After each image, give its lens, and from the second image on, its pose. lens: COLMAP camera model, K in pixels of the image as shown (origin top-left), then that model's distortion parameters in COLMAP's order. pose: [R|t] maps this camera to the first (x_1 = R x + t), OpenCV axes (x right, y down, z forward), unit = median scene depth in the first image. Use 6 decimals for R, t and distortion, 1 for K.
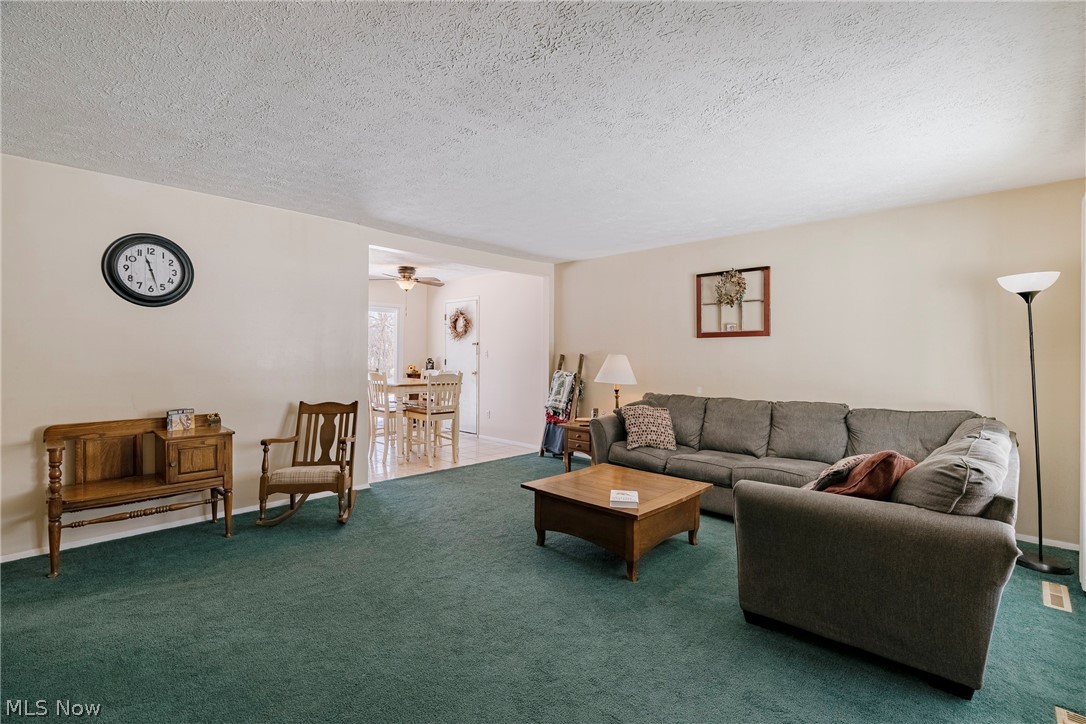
lens RADIAL K [[498.0, 0, 554.8], [0, 498.0, 360.6], [0, 0, 1]] dist [-0.008993, 0.001789]
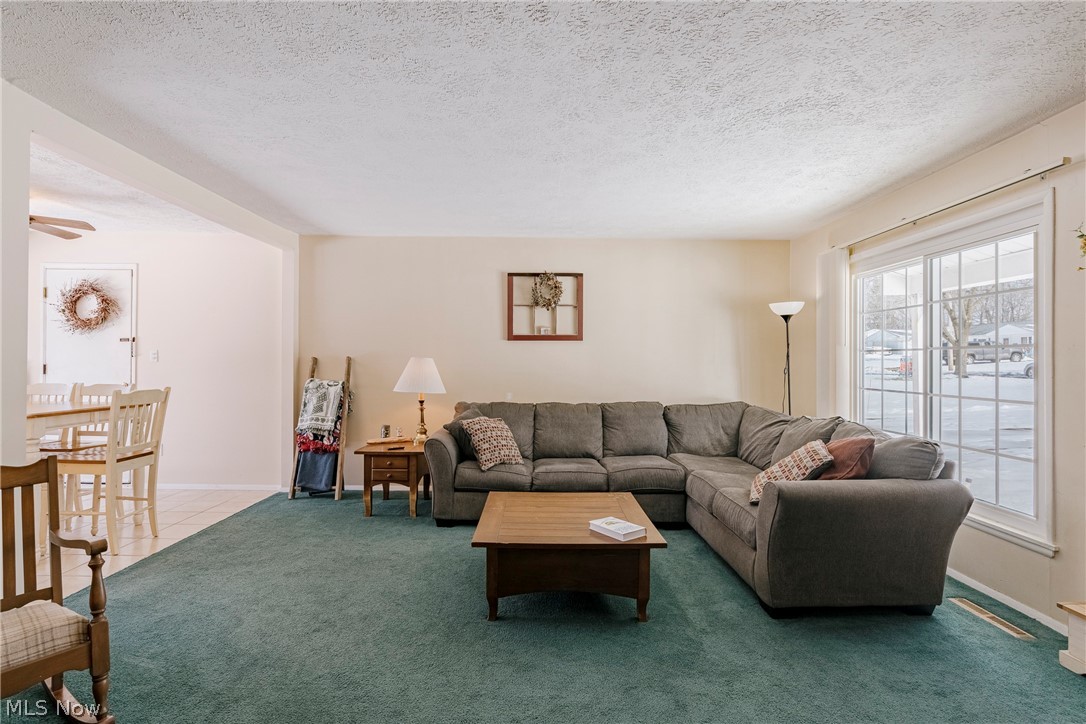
lens RADIAL K [[498.0, 0, 551.2], [0, 498.0, 360.0], [0, 0, 1]] dist [-0.008993, 0.001789]
pose [[0.718642, 0.000397, 0.695380, -0.328551], [0.004037, 0.999981, -0.004743, -0.004097], [-0.695369, 0.006216, 0.718626, 0.286145]]
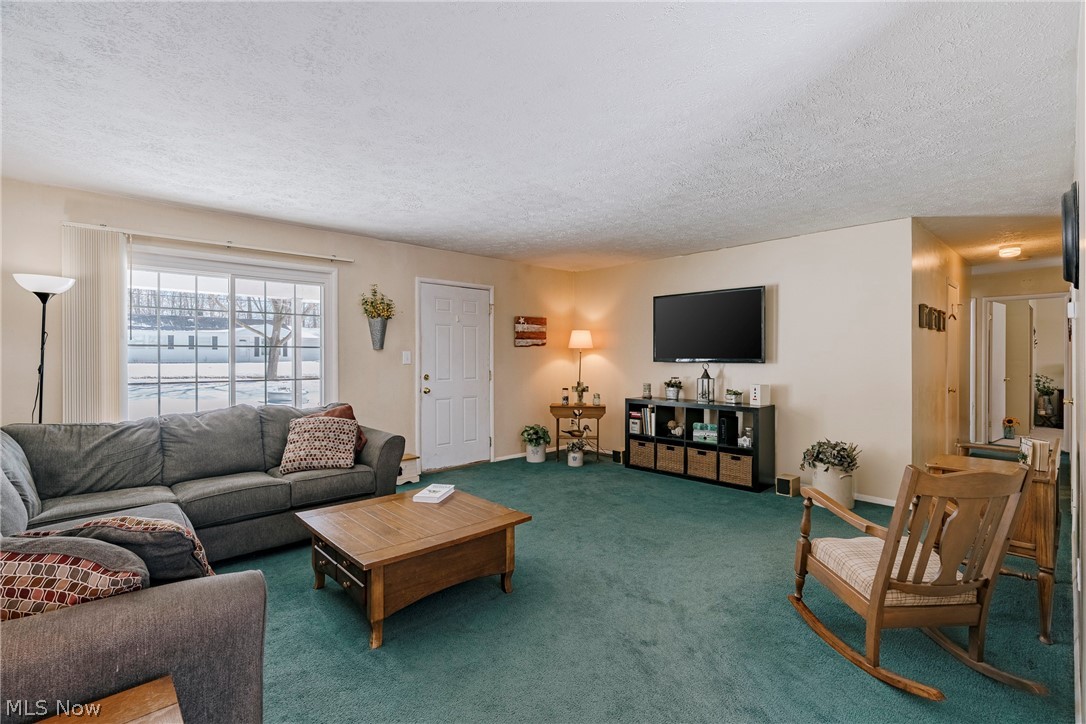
lens RADIAL K [[498.0, 0, 538.6], [0, 498.0, 353.6], [0, 0, 1]] dist [-0.008993, 0.001789]
pose [[-0.996926, 0.000165, 0.078349, -0.099029], [0.000207, 1.000000, 0.000527, -0.008289], [-0.078349, 0.000542, -0.996926, 1.237388]]
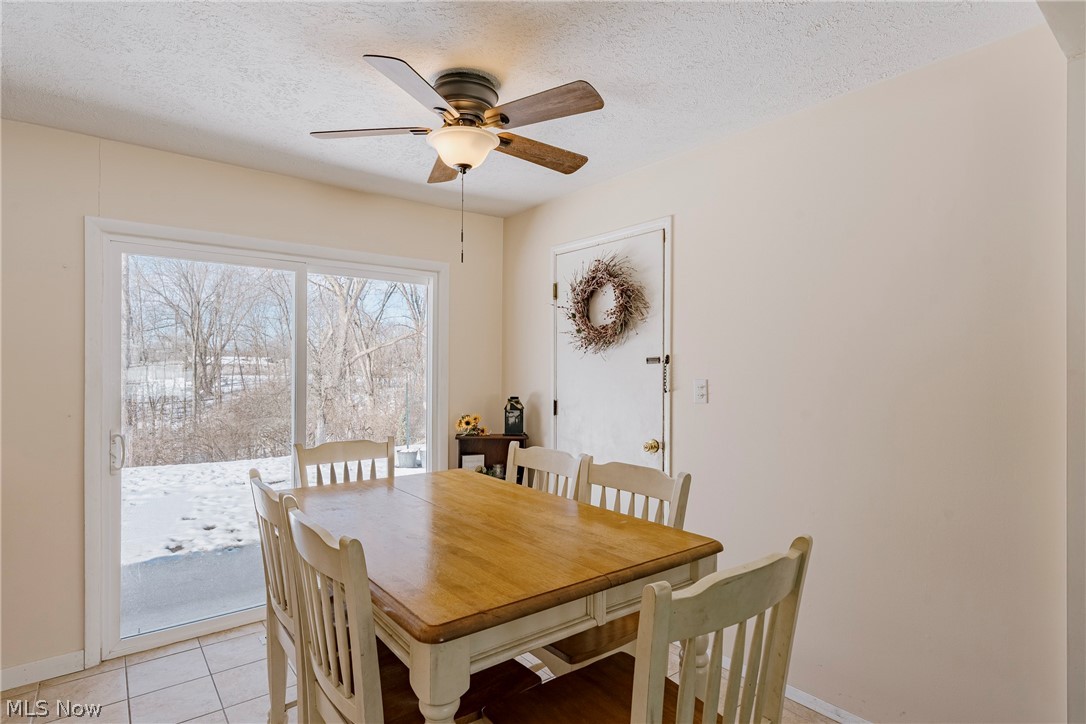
lens RADIAL K [[545.1, 0, 510.6], [0, 545.1, 377.4], [0, 0, 1]] dist [-0.016155, -0.000179]
pose [[0.985330, -0.002873, -0.170633, -0.305028], [0.003349, 0.999991, 0.002500, -0.036142], [0.170624, -0.003035, 0.985331, 0.973589]]
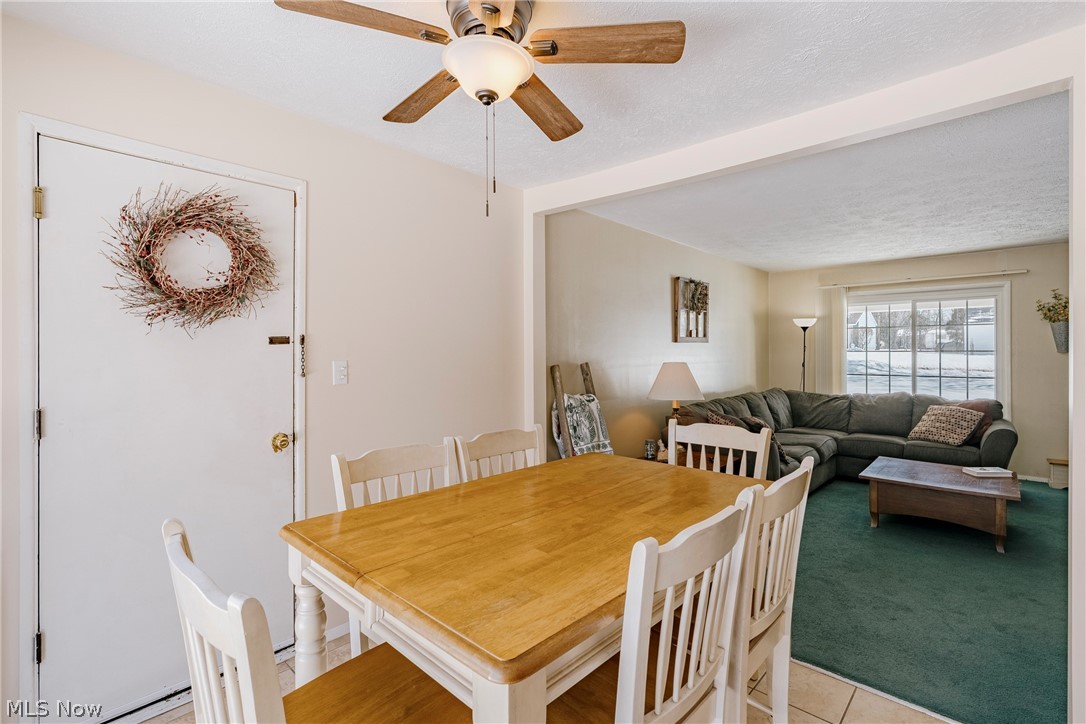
lens RADIAL K [[498.0, 0, 545.5], [0, 498.0, 356.4], [0, 0, 1]] dist [-0.008993, 0.001789]
pose [[-0.011800, -0.015491, 0.999810, -0.706714], [0.016132, 0.999747, 0.015680, -0.041271], [-0.999800, 0.016314, -0.011547, 1.338314]]
